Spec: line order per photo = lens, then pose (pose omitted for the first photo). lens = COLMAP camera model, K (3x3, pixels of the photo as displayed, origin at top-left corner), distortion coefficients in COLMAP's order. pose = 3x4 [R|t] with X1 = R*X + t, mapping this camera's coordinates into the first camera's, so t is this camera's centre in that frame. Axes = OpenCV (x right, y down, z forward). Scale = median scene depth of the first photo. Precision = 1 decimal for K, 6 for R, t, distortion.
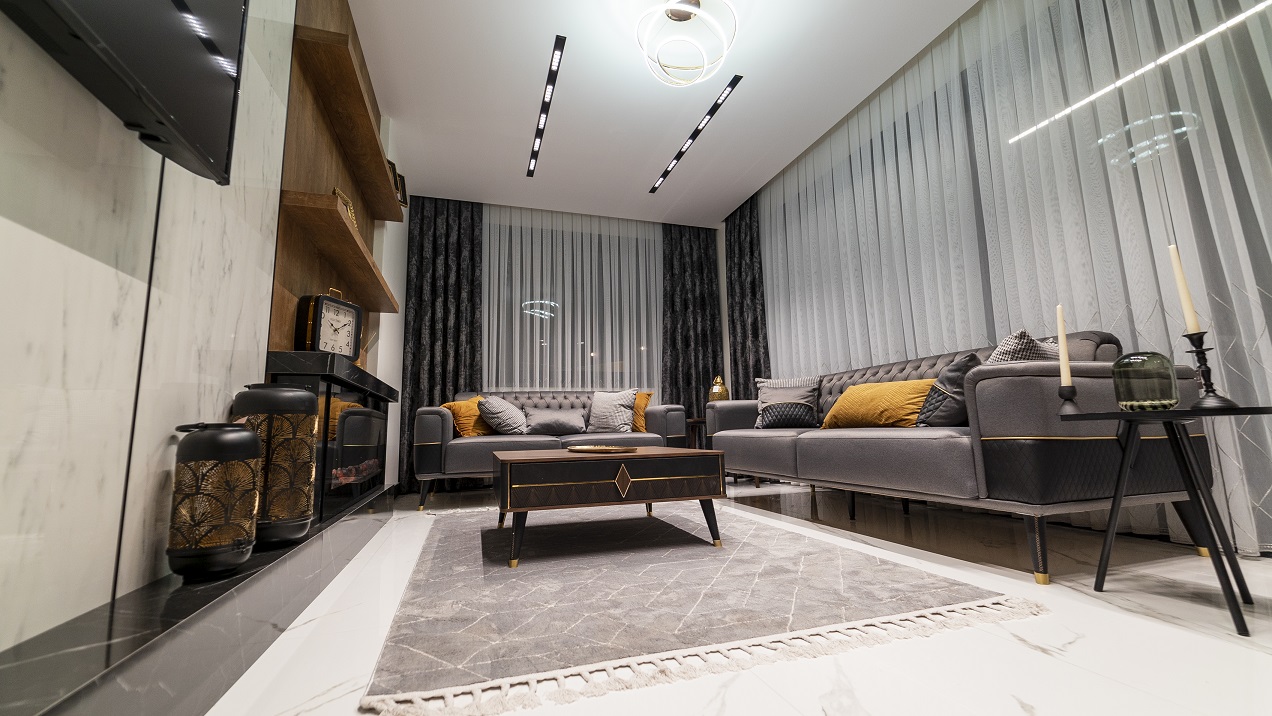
lens RADIAL K [[507.4, 0, 638.4], [0, 507.4, 357.9], [0, 0, 1]] dist [0.001383, 0.000064]
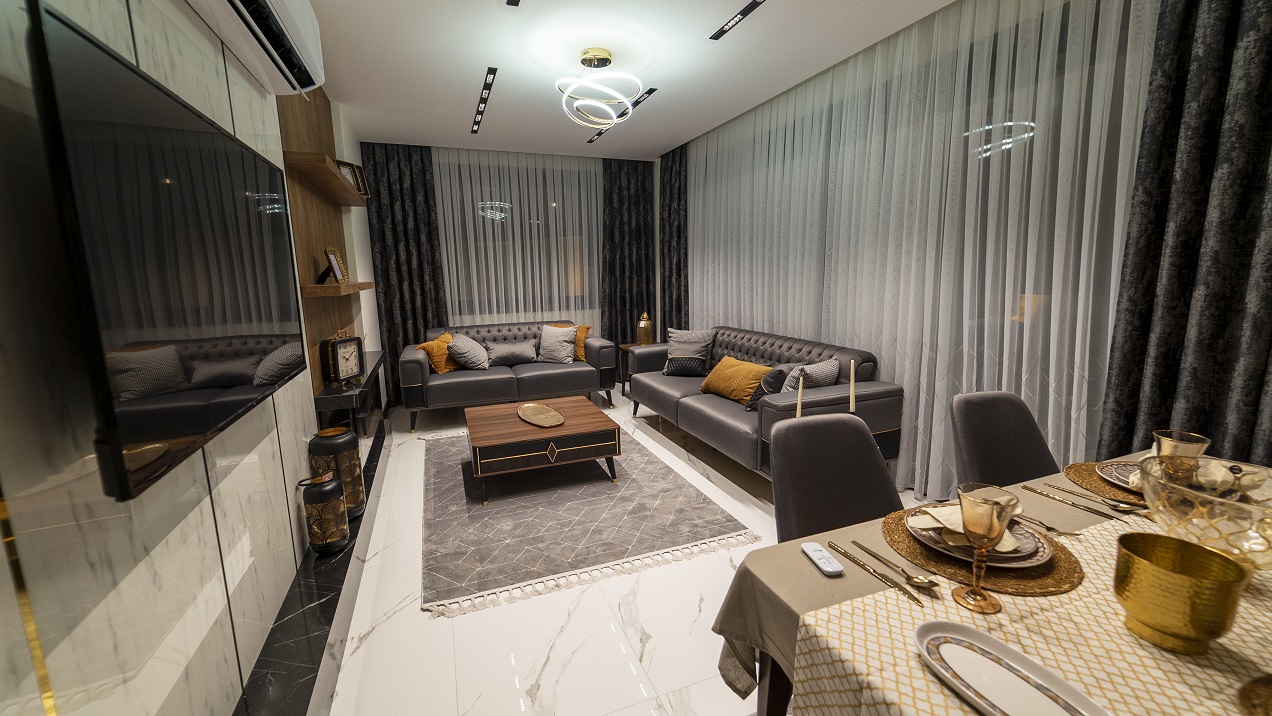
lens RADIAL K [[507.4, 0, 638.8], [0, 507.4, 353.8], [0, 0, 1]] dist [0.001383, 0.000064]
pose [[0.997783, -0.007705, 0.066096, 0.061403], [-0.012354, 0.954558, 0.297769, -0.234454], [-0.065387, -0.297926, 0.952347, -0.192545]]
